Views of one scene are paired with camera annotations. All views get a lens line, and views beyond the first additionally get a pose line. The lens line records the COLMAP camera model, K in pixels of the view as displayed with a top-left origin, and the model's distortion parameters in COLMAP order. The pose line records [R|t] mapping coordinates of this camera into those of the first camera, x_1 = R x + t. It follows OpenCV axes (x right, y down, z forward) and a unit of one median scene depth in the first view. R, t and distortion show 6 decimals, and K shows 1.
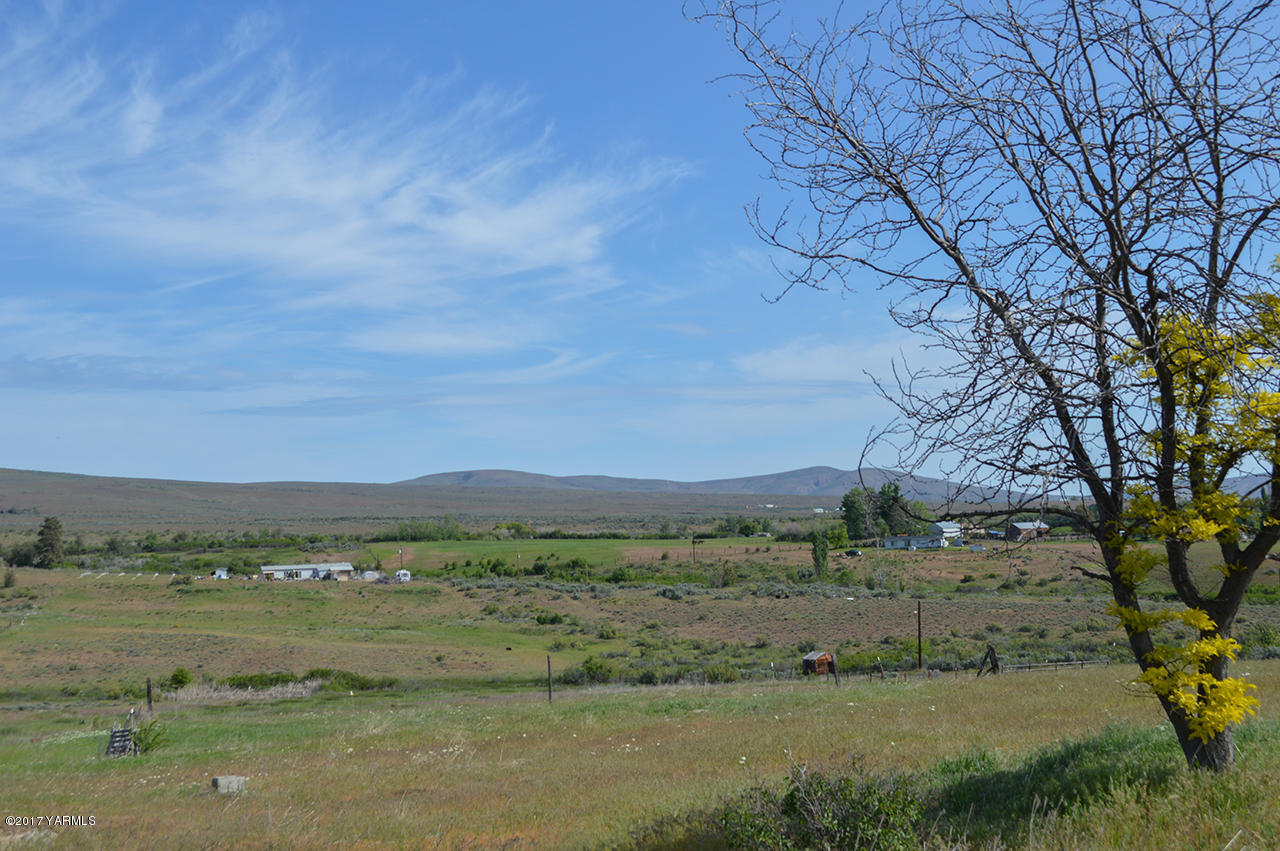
lens RADIAL K [[1548.7, 0, 635.1], [0, 1548.7, 423.8], [0, 0, 1]] dist [-0.039713, 0.000000]
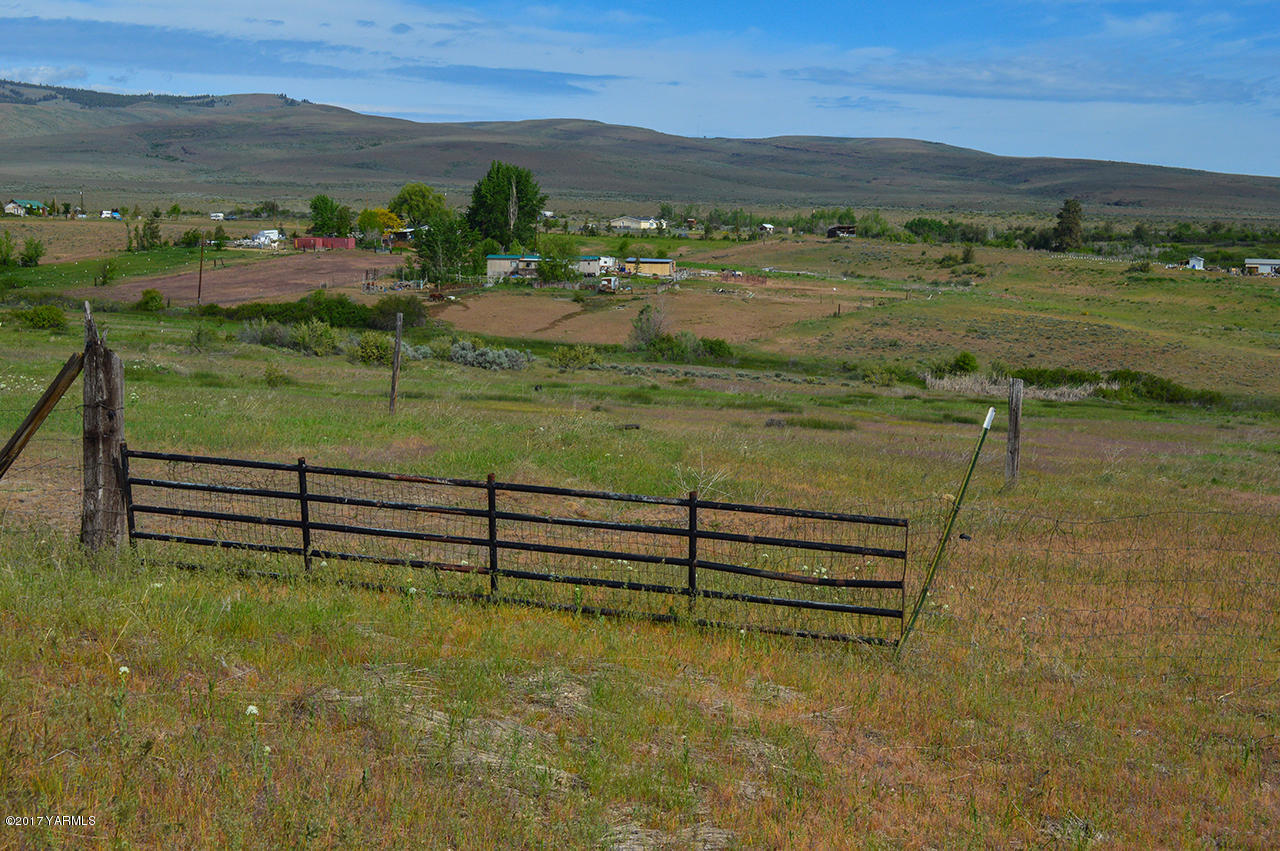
lens RADIAL K [[1548.7, 0, 626.1], [0, 1548.7, 447.8], [0, 0, 1]] dist [-0.039713, 0.000000]
pose [[0.765383, 0.135775, -0.629090, 0.048493], [-0.000846, 0.977704, 0.209987, 0.015376], [0.643575, -0.160188, 0.748432, 0.114795]]
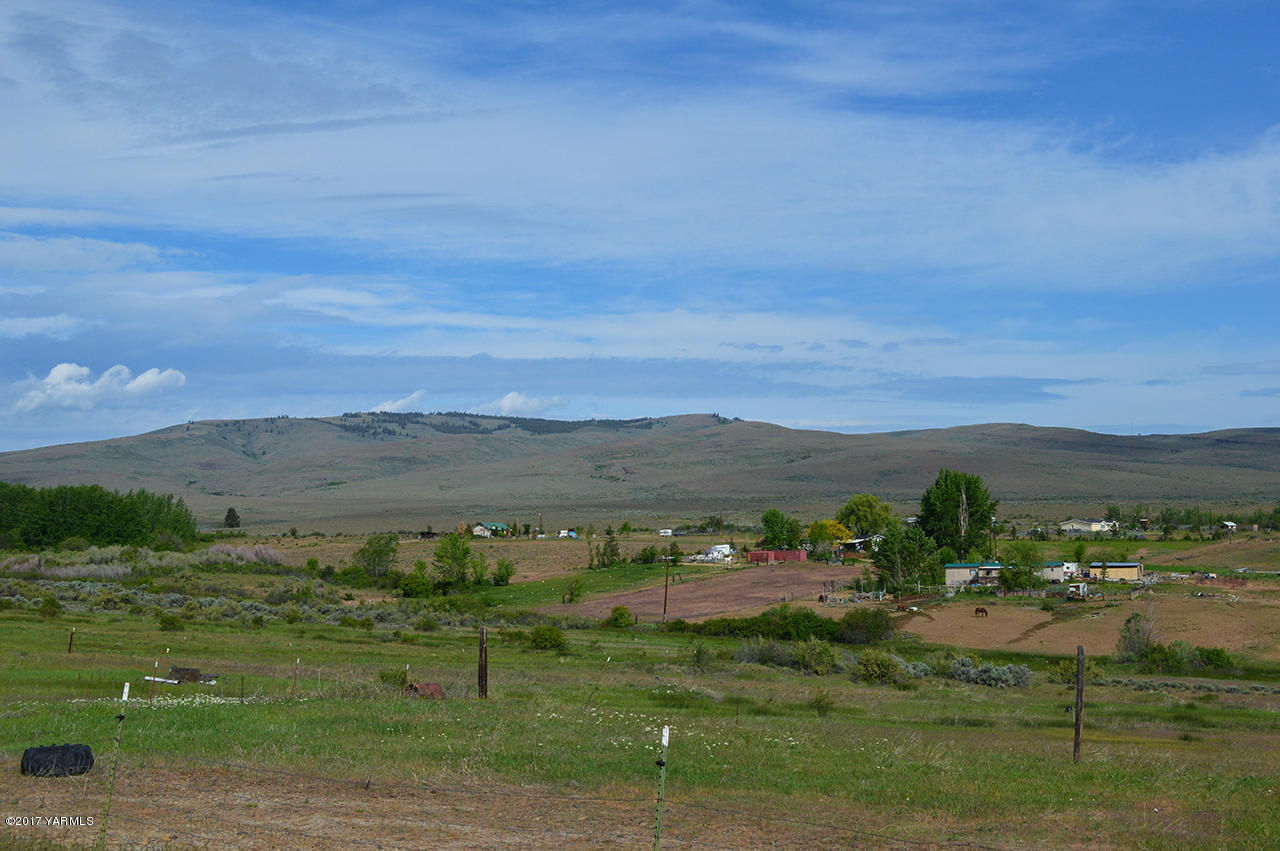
lens RADIAL K [[1548.7, 0, 637.3], [0, 1548.7, 412.9], [0, 0, 1]] dist [-0.039713, 0.000000]
pose [[0.569300, -0.041345, -0.821090, 0.036897], [0.049018, 0.998665, -0.016300, 0.014558], [0.820667, -0.030969, 0.570567, 0.110221]]
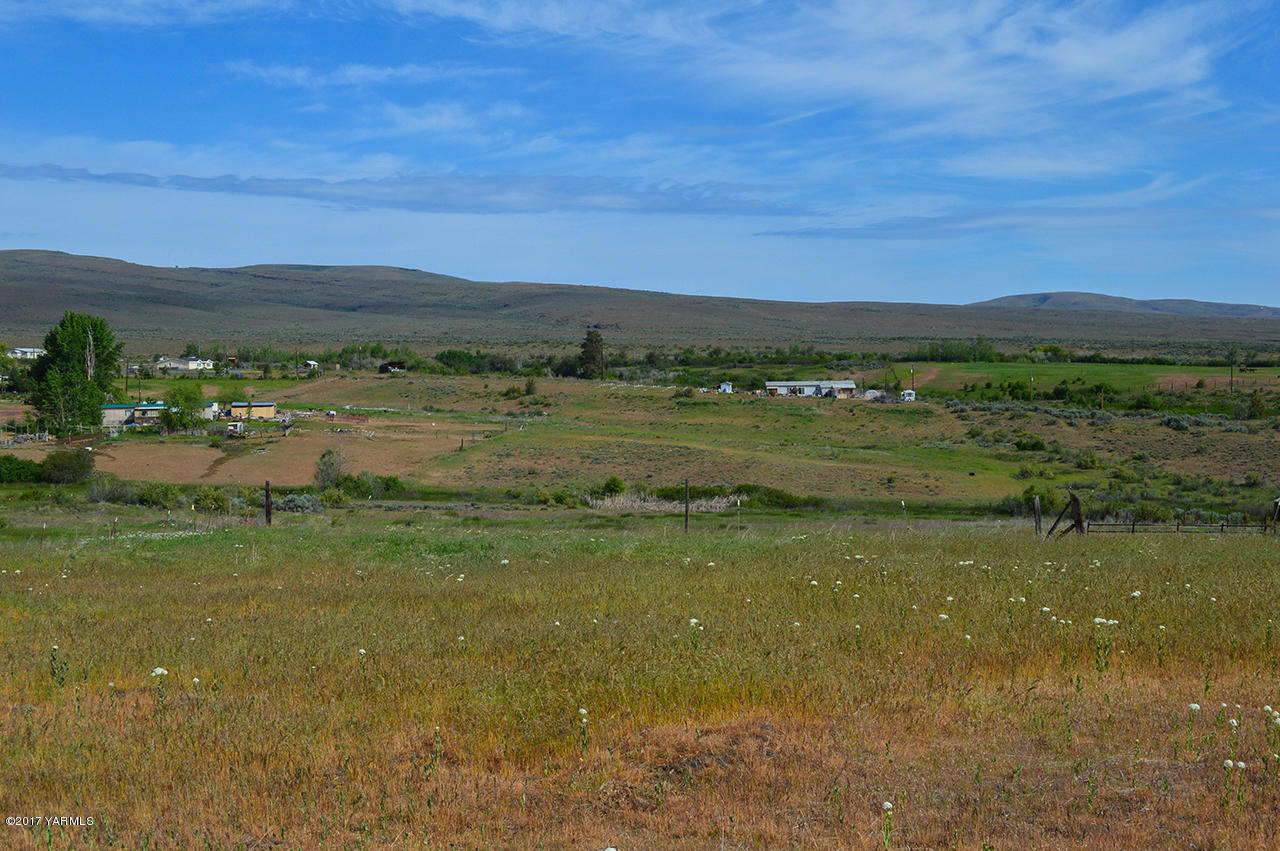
lens RADIAL K [[1548.7, 0, 637.4], [0, 1548.7, 427.0], [0, 0, 1]] dist [-0.039713, 0.000000]
pose [[0.934800, 0.039678, -0.352952, 0.036653], [0.002054, 0.993120, 0.117084, 0.003391], [0.355169, -0.110175, 0.928287, 0.031460]]
